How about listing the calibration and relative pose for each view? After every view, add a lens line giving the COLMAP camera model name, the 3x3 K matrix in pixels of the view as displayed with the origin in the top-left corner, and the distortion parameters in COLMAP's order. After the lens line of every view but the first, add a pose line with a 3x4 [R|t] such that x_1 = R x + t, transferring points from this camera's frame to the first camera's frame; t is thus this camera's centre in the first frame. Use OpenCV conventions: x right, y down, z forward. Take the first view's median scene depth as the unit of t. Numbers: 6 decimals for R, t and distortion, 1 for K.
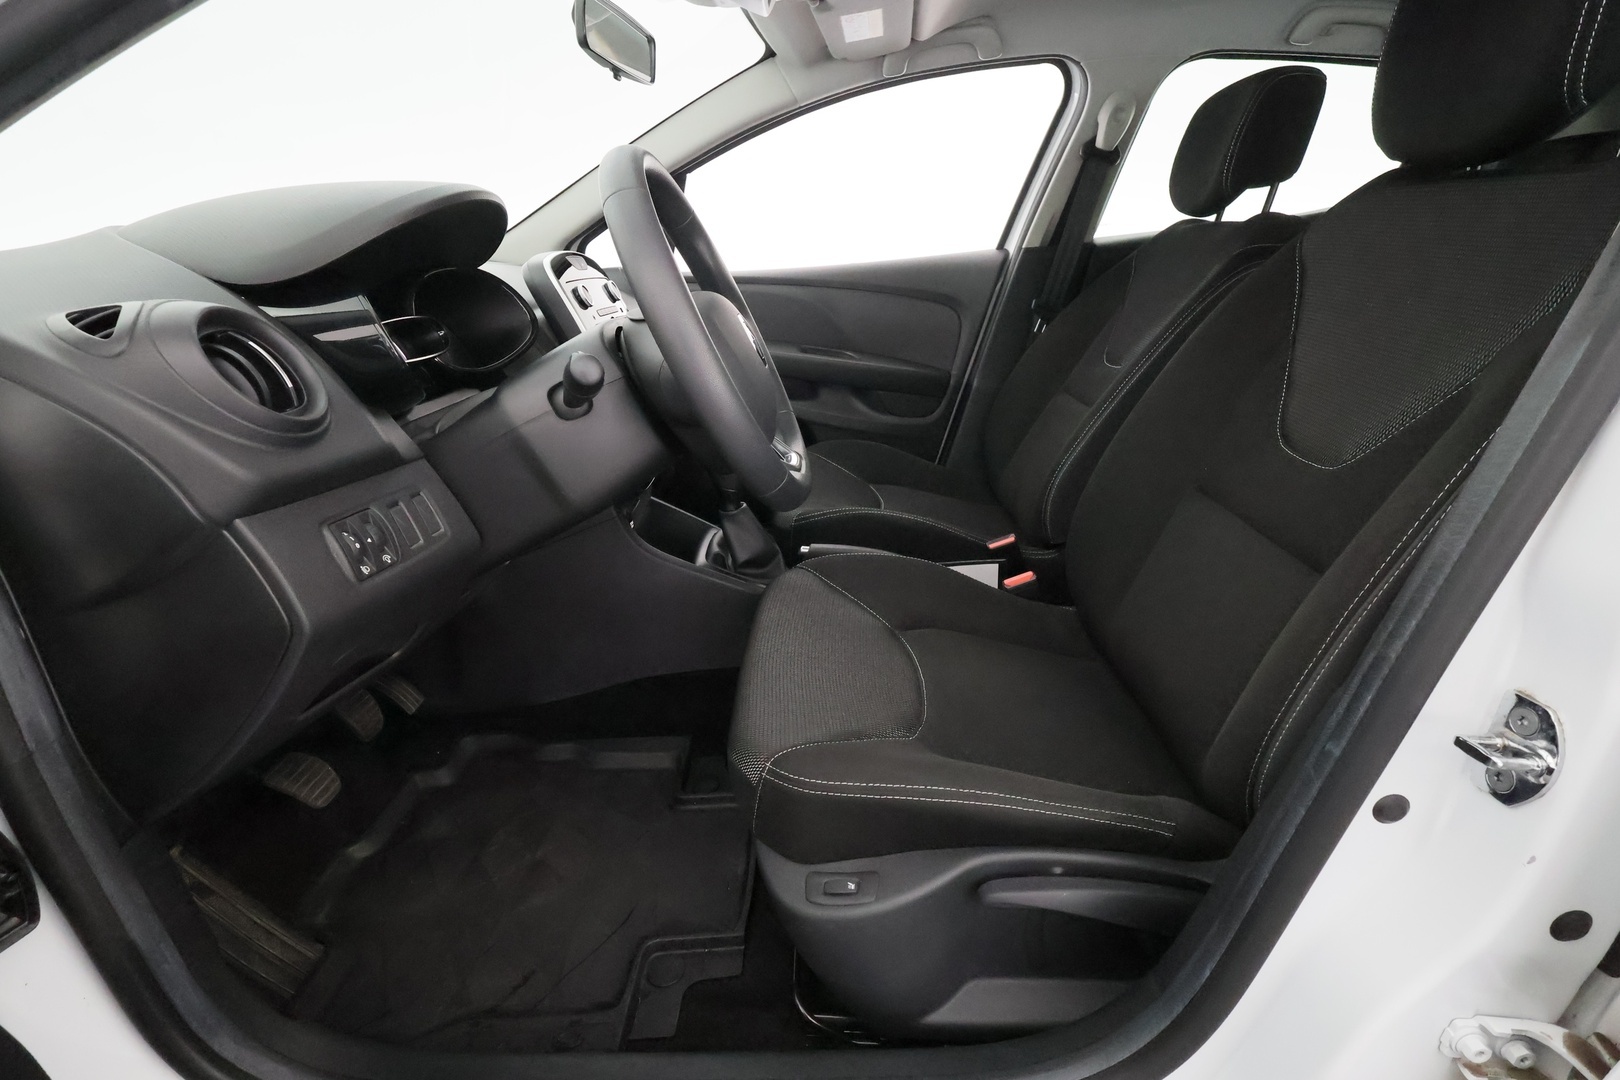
lens RADIAL K [[750.6, 0, 805.2], [0, 750.6, 541.2], [0, 0, 1]] dist [0.001013, 0.000093]
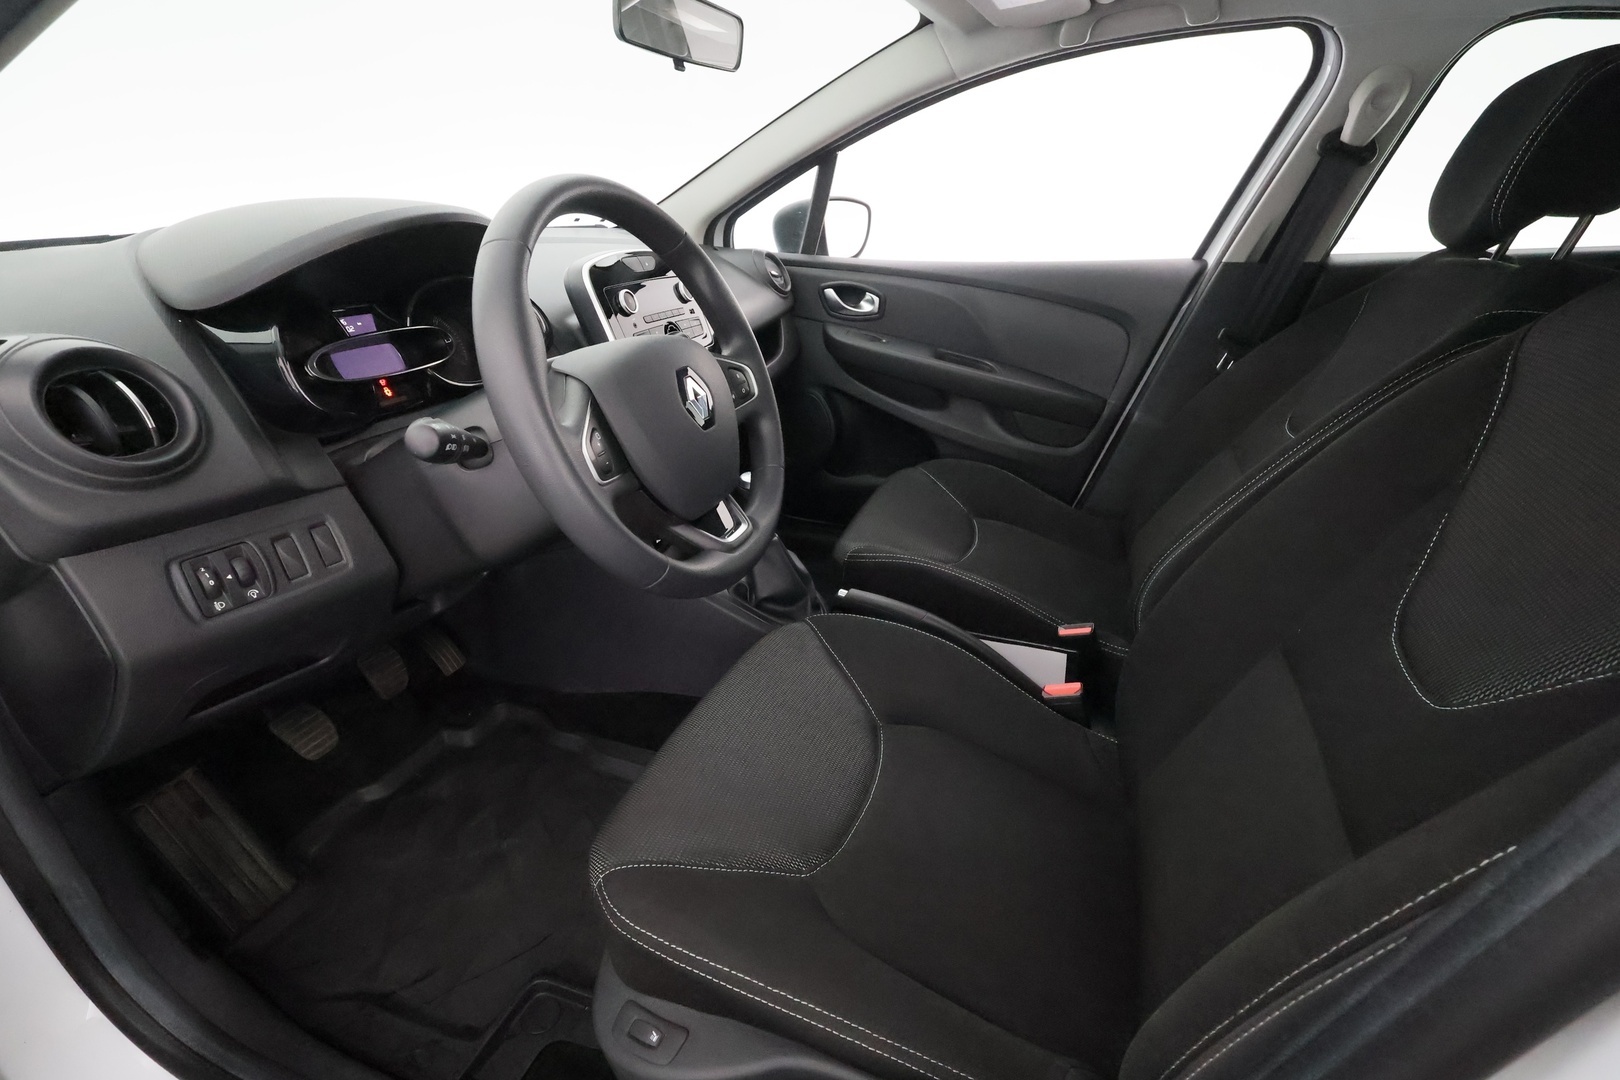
lens RADIAL K [[750.6, 0, 810.5], [0, 750.6, 541.2], [0, 0, 1]] dist [0.001013, 0.000093]
pose [[0.942276, 0.184296, -0.279554, 0.201363], [-0.165603, 0.982142, 0.089291, -0.123539], [0.291018, -0.037842, 0.955969, 0.116223]]
